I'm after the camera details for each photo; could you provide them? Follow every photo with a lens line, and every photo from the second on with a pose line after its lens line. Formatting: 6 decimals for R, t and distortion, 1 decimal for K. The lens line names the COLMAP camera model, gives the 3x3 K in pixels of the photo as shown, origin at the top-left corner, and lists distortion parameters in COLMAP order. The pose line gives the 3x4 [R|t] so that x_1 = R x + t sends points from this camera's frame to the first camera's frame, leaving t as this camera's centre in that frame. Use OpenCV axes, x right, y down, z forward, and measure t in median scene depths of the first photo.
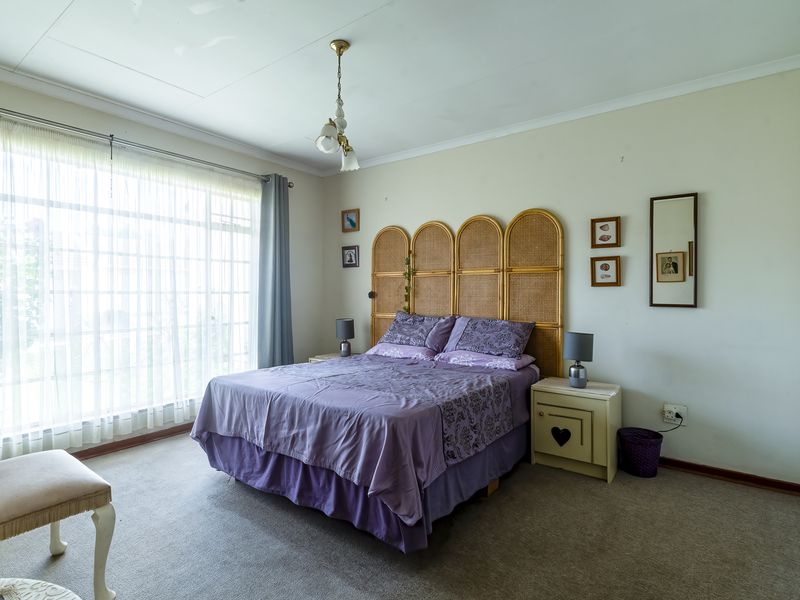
lens RADIAL K [[421.3, 0, 400.0], [0, 421.3, 300.0], [0, 0, 1]] dist [-0.000840, 0.000505]
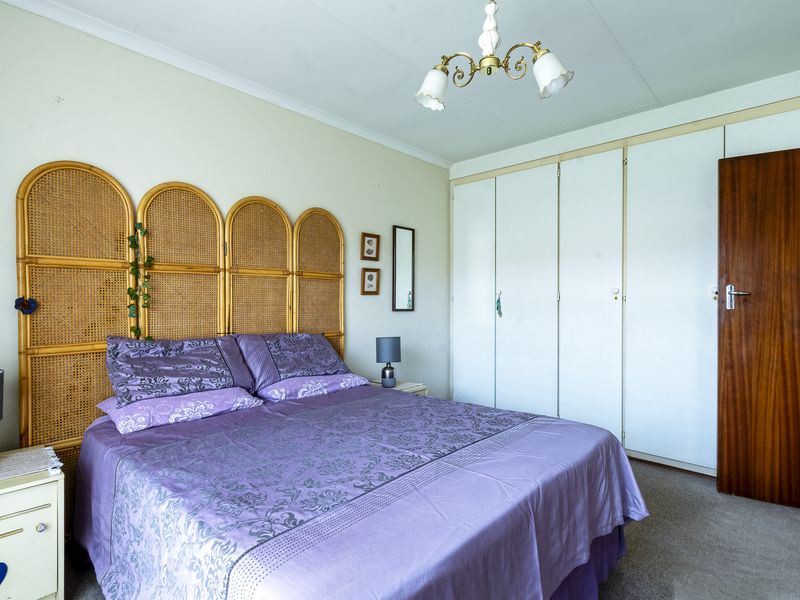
lens RADIAL K [[421.3, 0, 400.0], [0, 421.3, 300.0], [0, 0, 1]] dist [-0.000840, 0.000505]
pose [[0.122810, -0.004854, 0.992418, -0.571280], [0.009678, 0.999946, 0.003693, -0.020045], [-0.992383, 0.009152, 0.122850, 0.722441]]
